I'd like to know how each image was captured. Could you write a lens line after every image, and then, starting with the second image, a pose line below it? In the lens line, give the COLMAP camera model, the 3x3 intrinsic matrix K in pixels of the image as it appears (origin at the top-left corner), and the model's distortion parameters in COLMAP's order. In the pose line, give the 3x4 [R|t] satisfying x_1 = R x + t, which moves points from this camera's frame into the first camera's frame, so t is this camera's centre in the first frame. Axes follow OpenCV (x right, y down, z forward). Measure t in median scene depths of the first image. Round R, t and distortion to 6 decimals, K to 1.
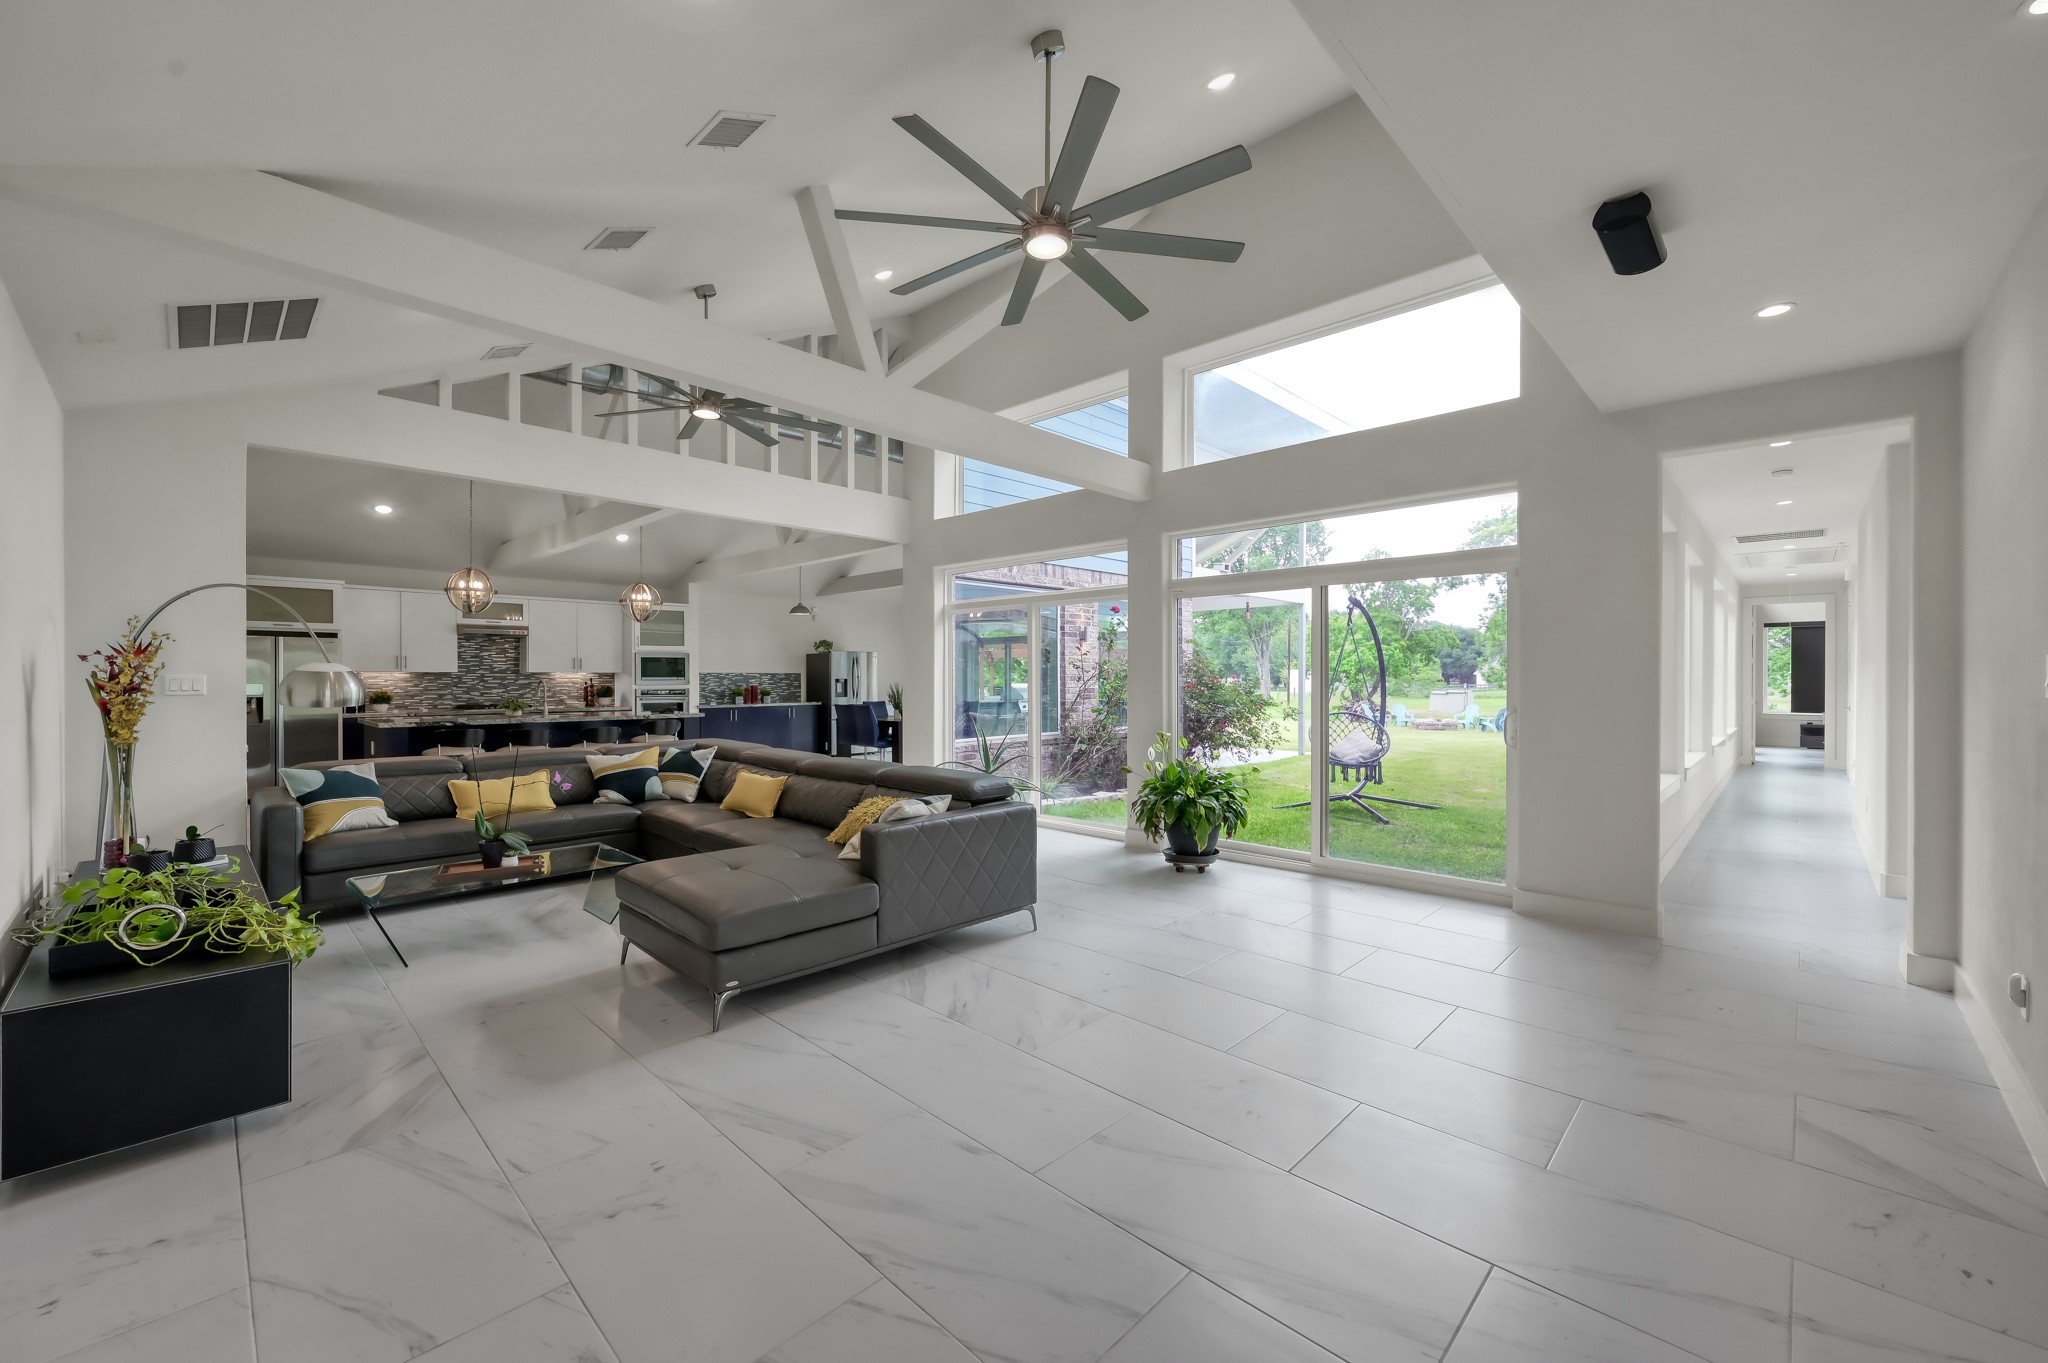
lens RADIAL K [[807.7, 0, 1022.9], [0, 807.7, 684.8], [0, 0, 1]] dist [-0.000884, -0.000435]
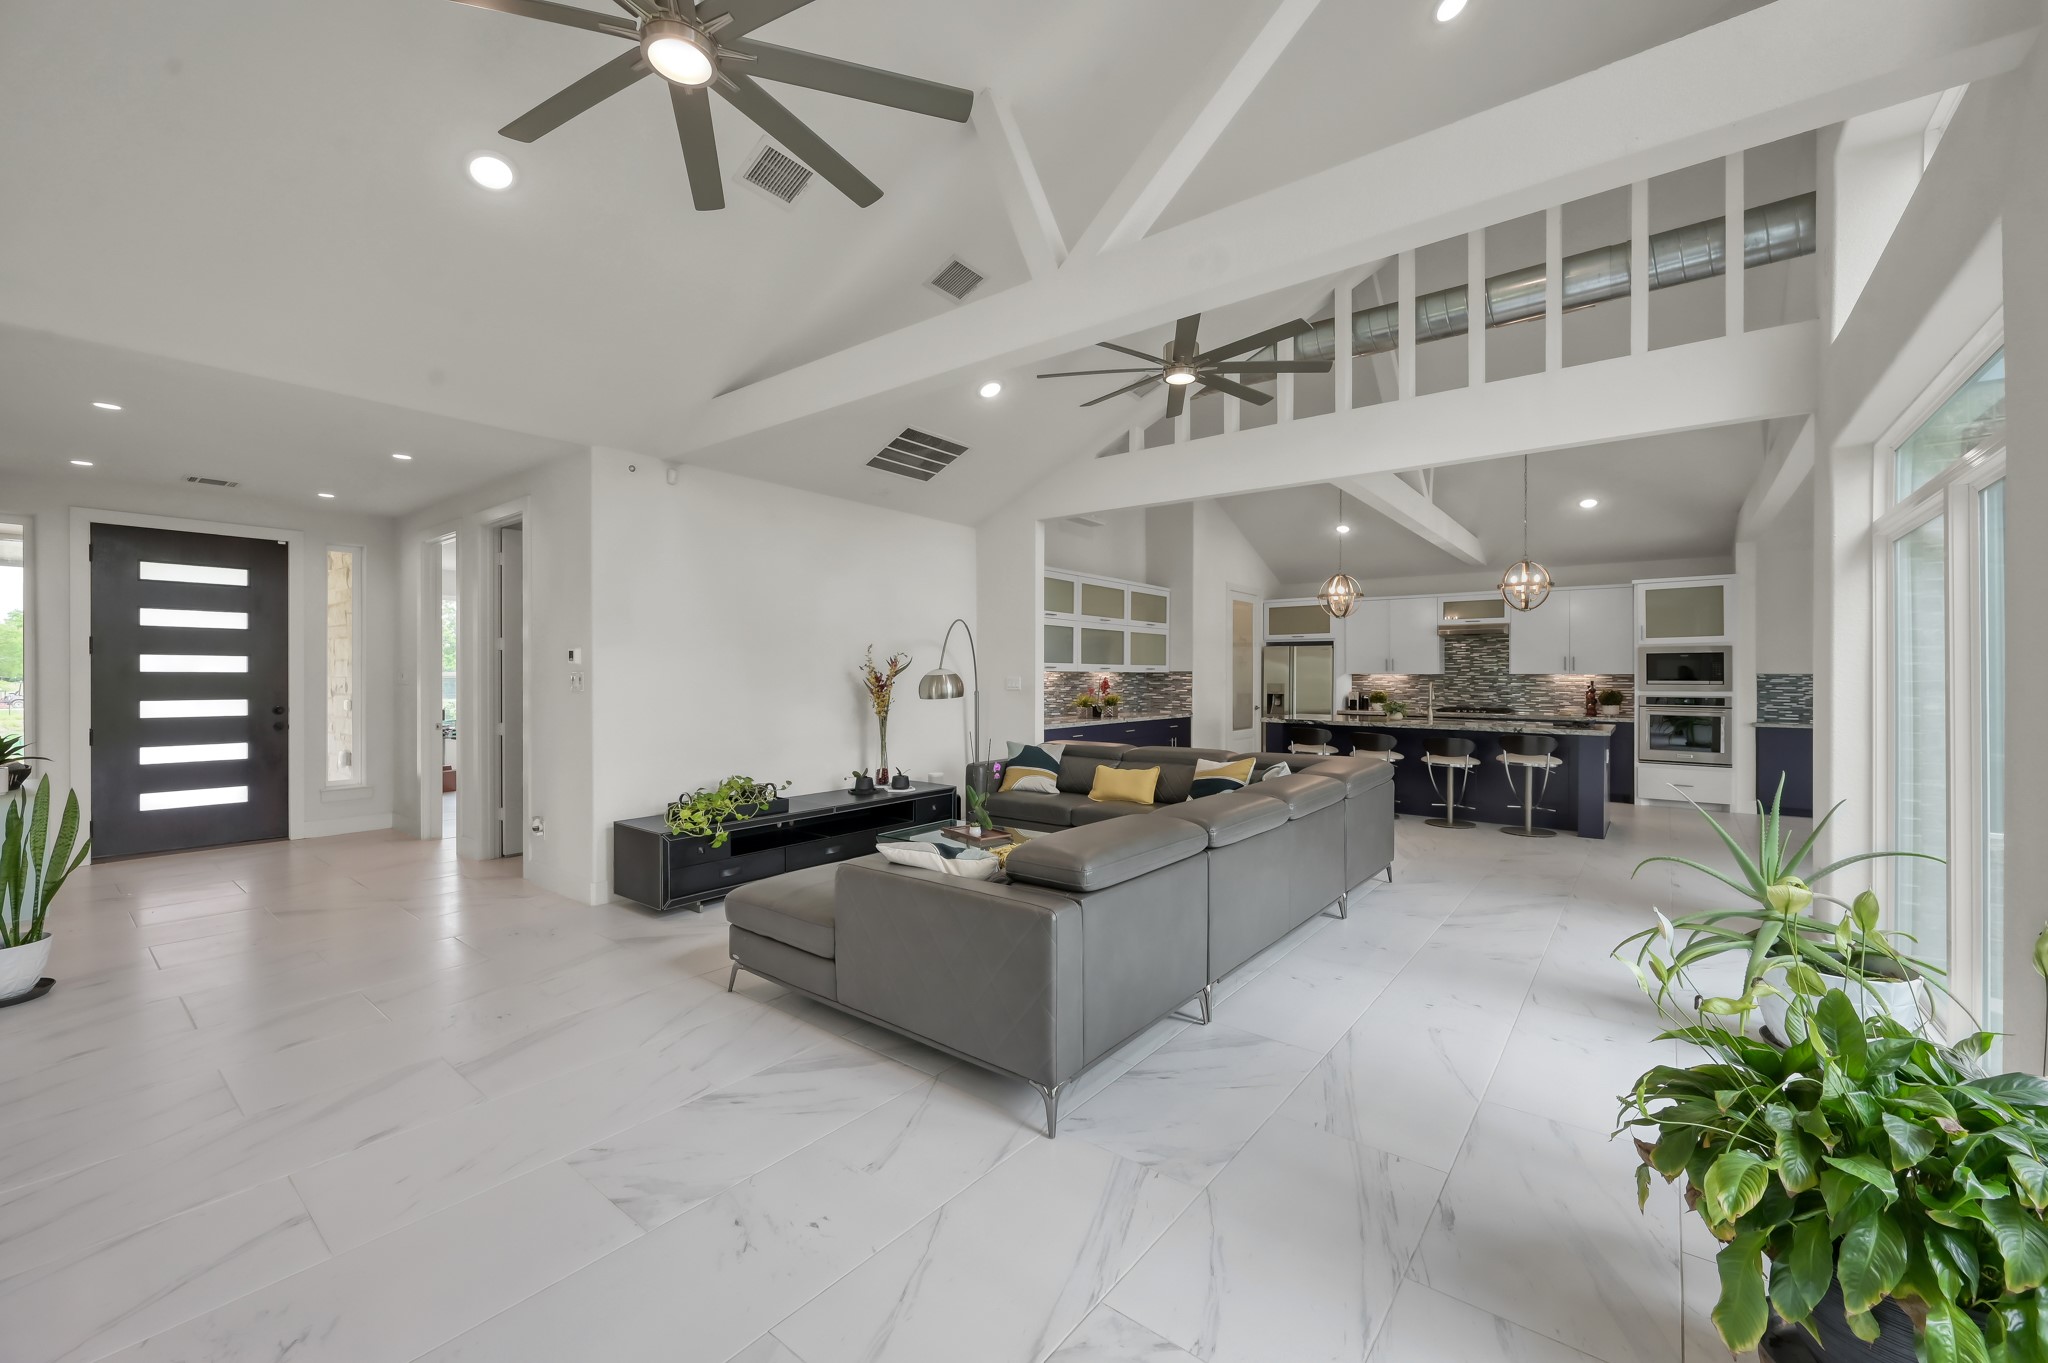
lens RADIAL K [[807.7, 0, 1027.2], [0, 807.7, 684.2], [0, 0, 1]] dist [-0.000884, -0.000435]
pose [[0.107423, 0.010354, -0.994159, 0.275364], [-0.012331, 0.999883, 0.009081, -0.006751], [0.994137, 0.011284, 0.107539, 0.448427]]
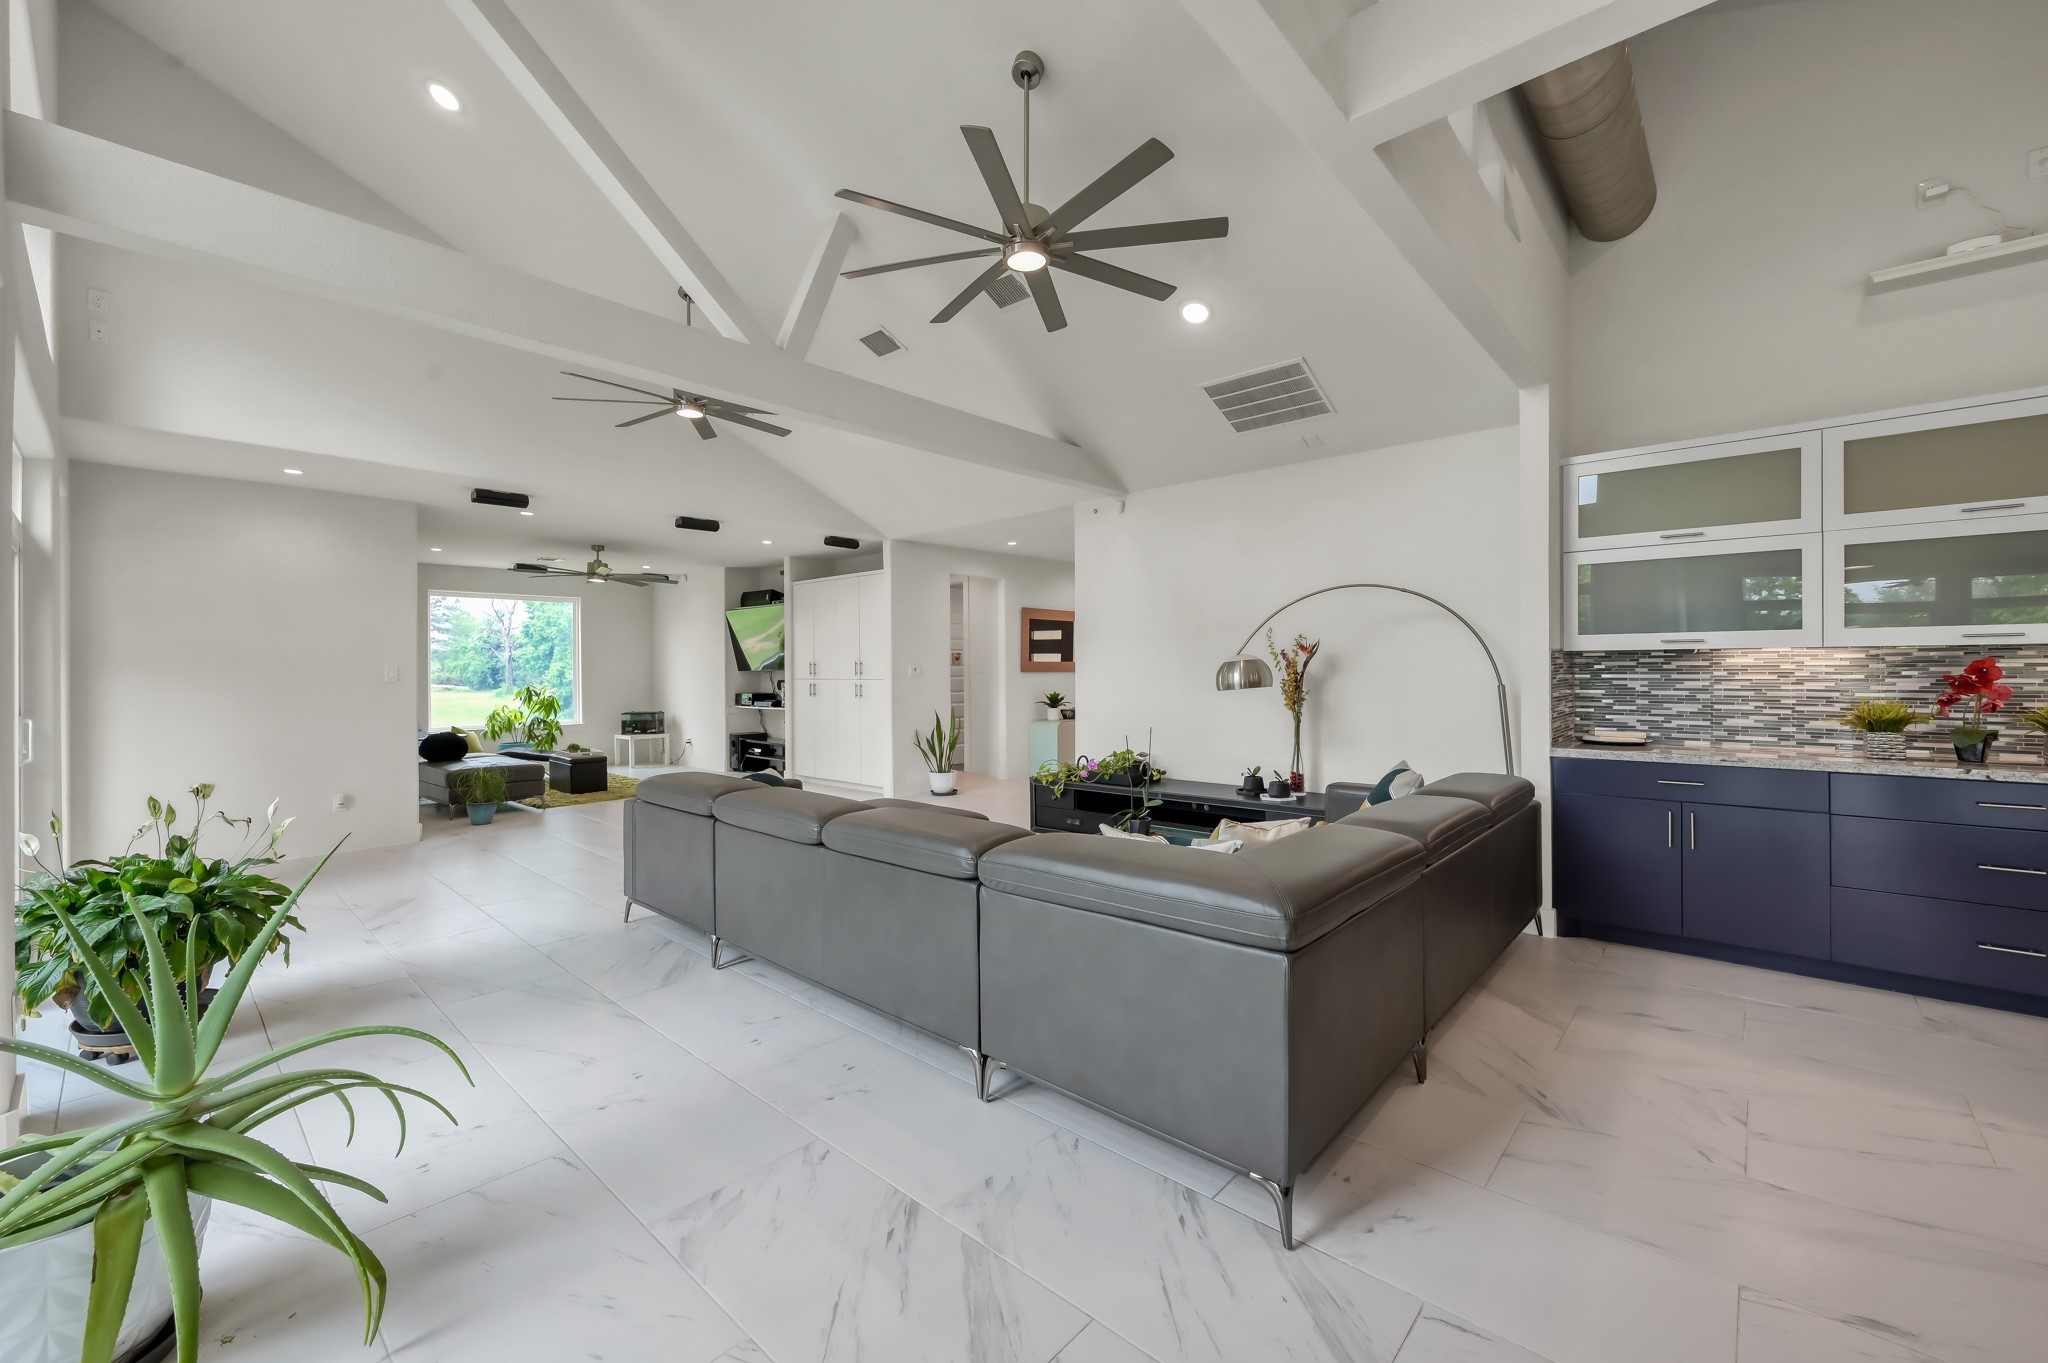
lens RADIAL K [[807.7, 0, 1025.2], [0, 807.7, 670.1], [0, 0, 1]] dist [-0.000884, -0.000435]
pose [[-0.999170, 0.009077, -0.039713, -0.223137], [0.008554, 0.999875, 0.013314, -0.010490], [0.039829, 0.012964, -0.999122, 0.995302]]
